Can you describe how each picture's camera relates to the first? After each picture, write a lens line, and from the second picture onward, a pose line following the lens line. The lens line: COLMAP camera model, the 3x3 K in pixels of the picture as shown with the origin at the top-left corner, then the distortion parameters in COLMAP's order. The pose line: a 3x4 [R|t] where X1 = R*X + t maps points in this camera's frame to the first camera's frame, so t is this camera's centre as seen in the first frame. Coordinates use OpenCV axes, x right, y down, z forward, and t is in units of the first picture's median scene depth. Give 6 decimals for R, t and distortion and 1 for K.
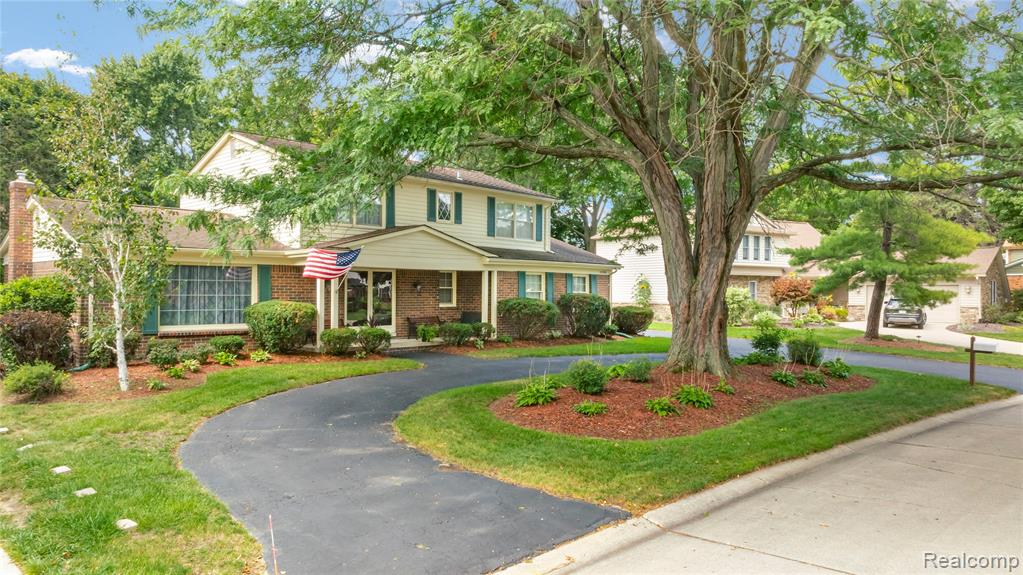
lens RADIAL K [[712.5, 0, 505.5], [0, 712.5, 283.4], [0, 0, 1]] dist [-0.018574, 0.000882]
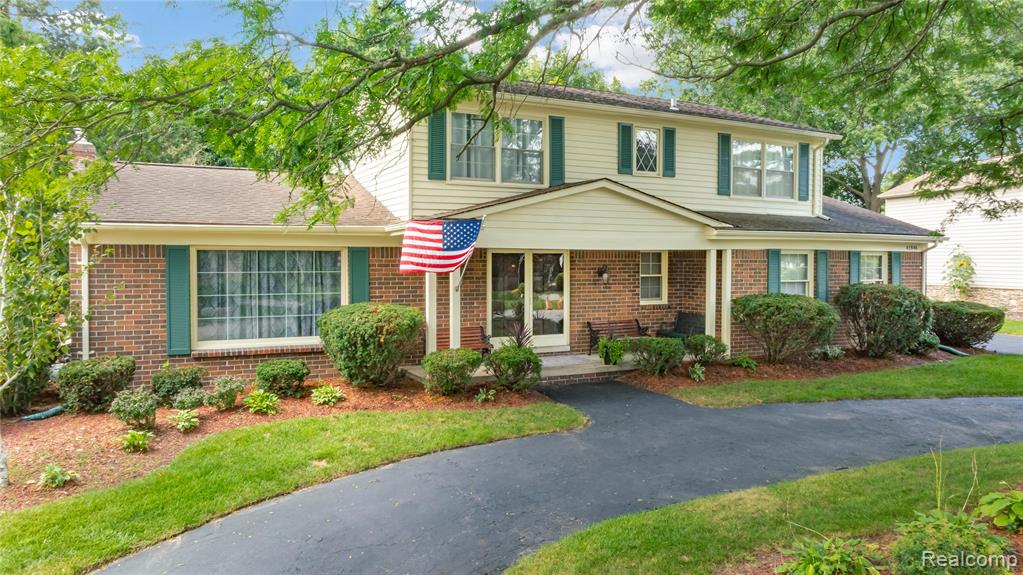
lens RADIAL K [[712.5, 0, 512.1], [0, 712.5, 281.4], [0, 0, 1]] dist [-0.018574, 0.000882]
pose [[0.943030, 0.008686, -0.332594, 0.014234], [0.006034, 0.999048, 0.043201, -0.017879], [0.332652, -0.042747, 0.942080, 0.345759]]
